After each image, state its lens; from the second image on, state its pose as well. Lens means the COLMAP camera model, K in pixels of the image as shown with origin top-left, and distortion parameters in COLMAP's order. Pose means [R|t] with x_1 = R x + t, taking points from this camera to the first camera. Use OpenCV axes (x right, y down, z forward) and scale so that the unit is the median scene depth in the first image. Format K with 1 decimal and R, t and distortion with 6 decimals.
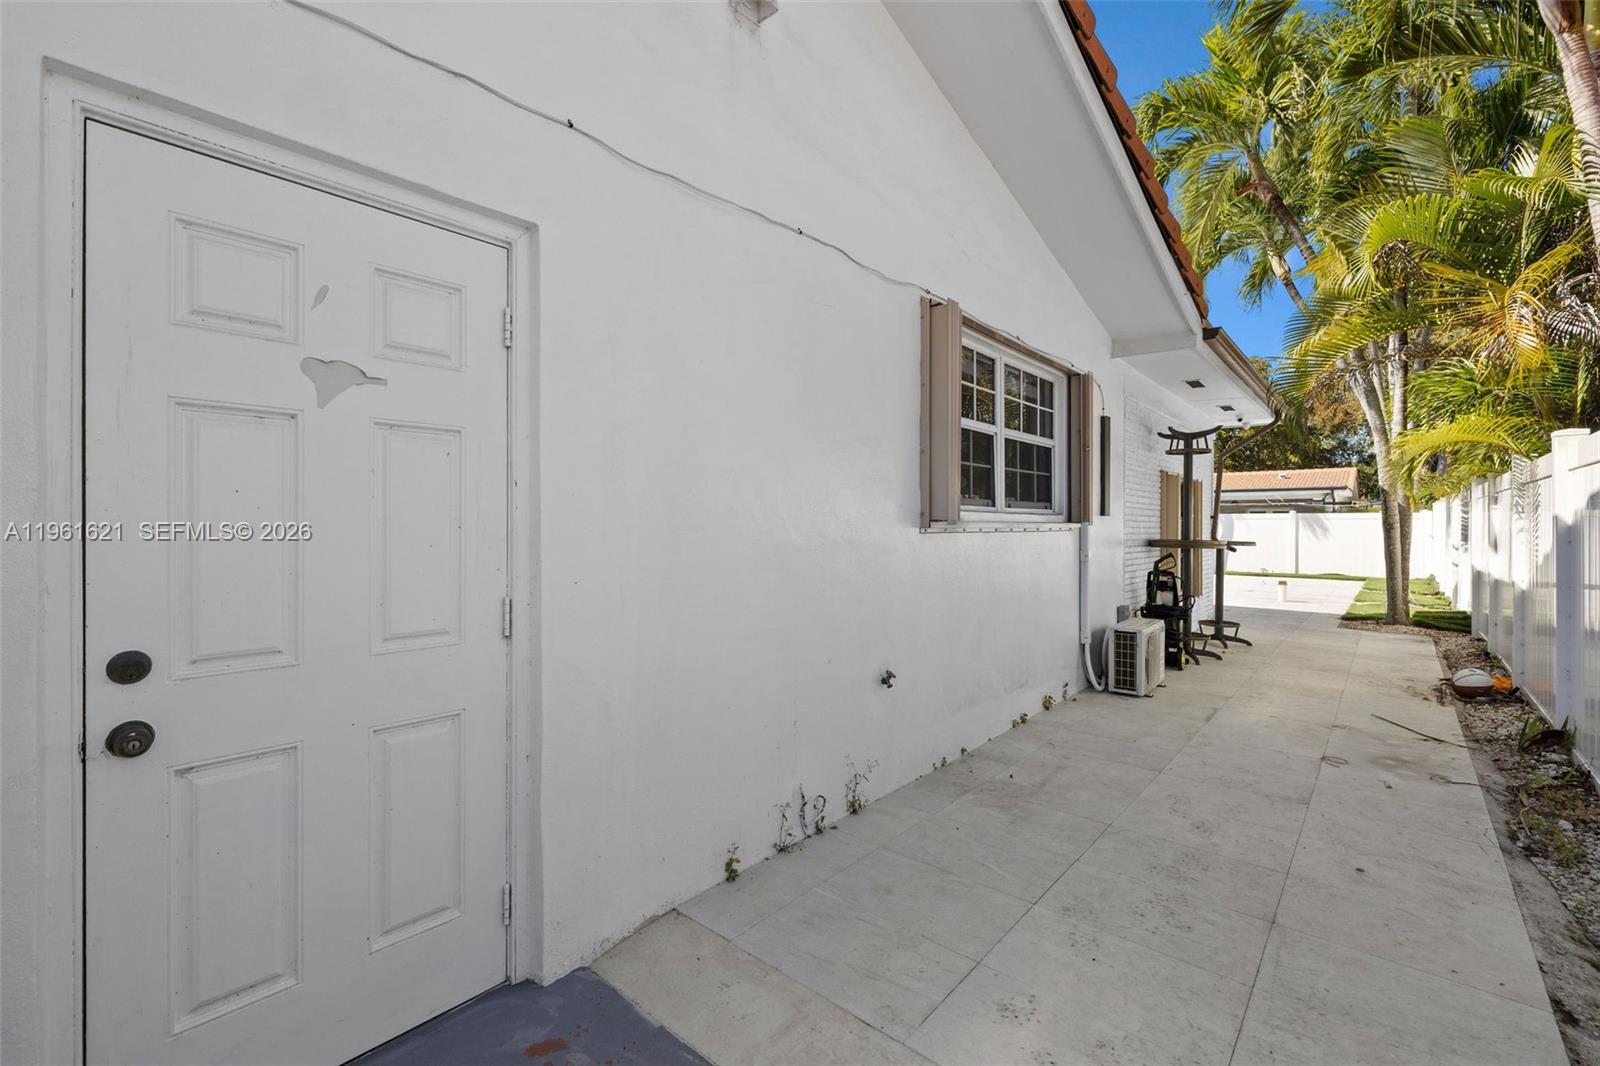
lens RADIAL K [[682.5, 0, 801.8], [0, 682.5, 537.5], [0, 0, 1]] dist [-0.000018, -0.000105]
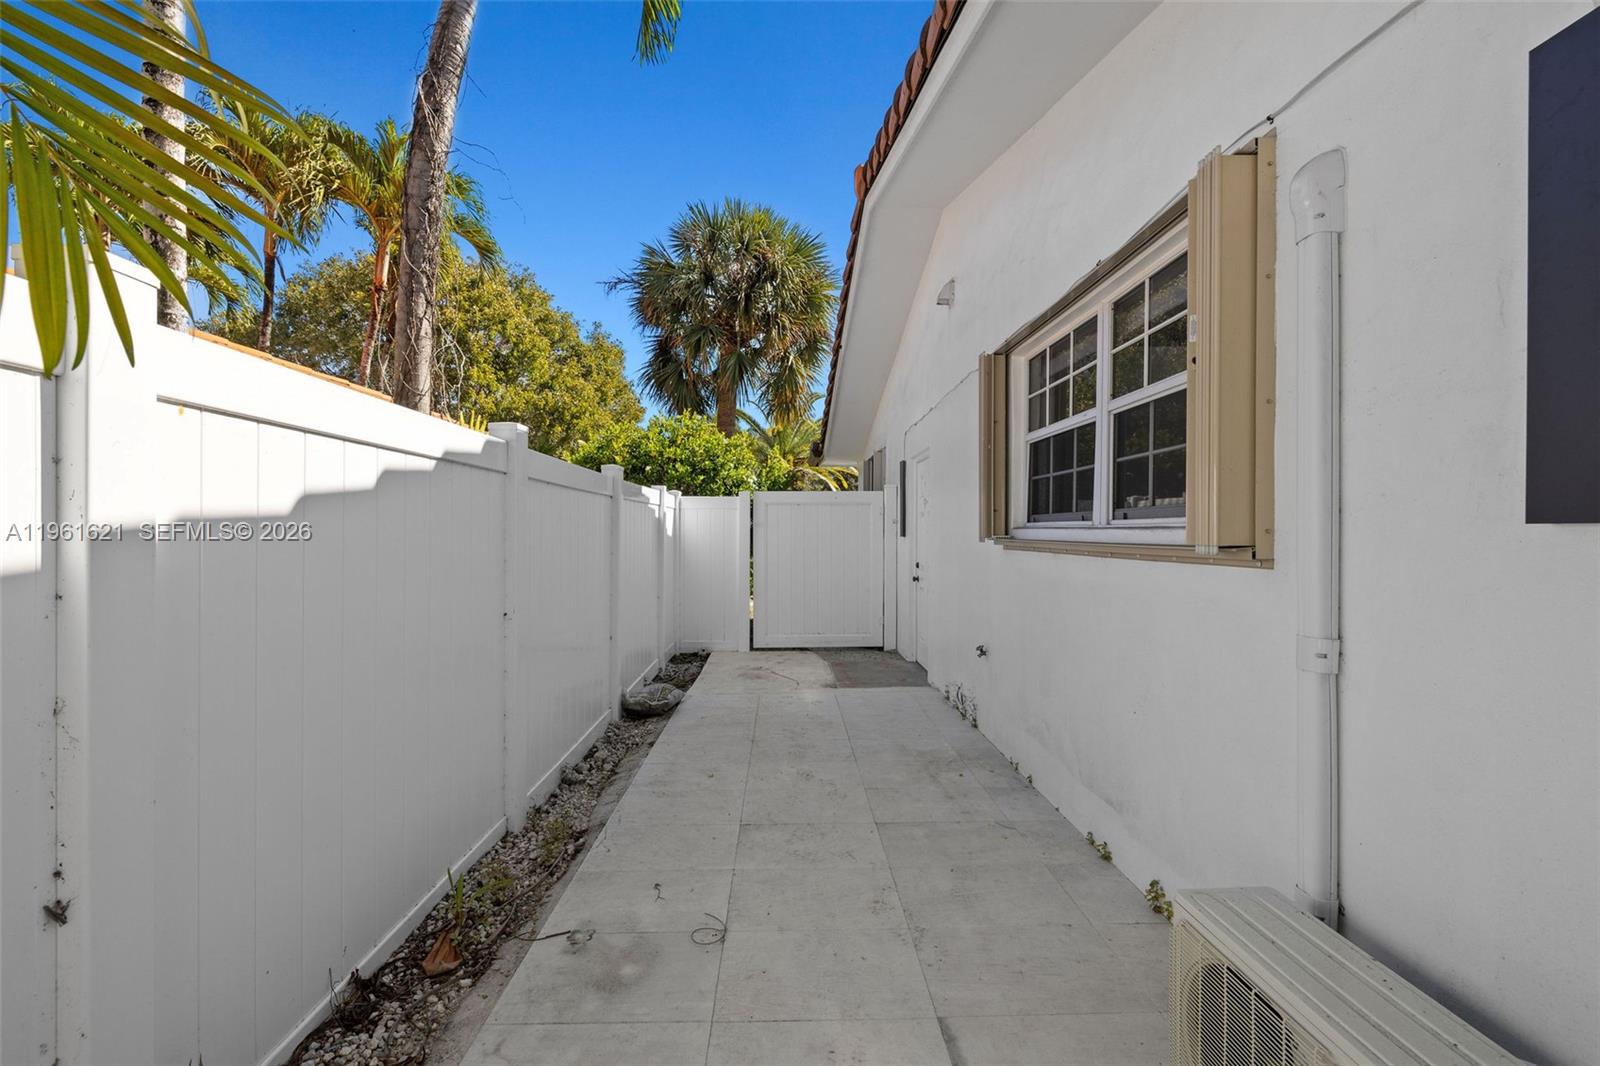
lens RADIAL K [[682.5, 0, 801.8], [0, 682.5, 537.5], [0, 0, 1]] dist [-0.000018, -0.000105]
pose [[-0.738327, -0.001409, -0.674441, 1.277137], [-0.019891, 0.999608, 0.019687, -0.044862], [0.674149, 0.027951, -0.738066, 1.688530]]
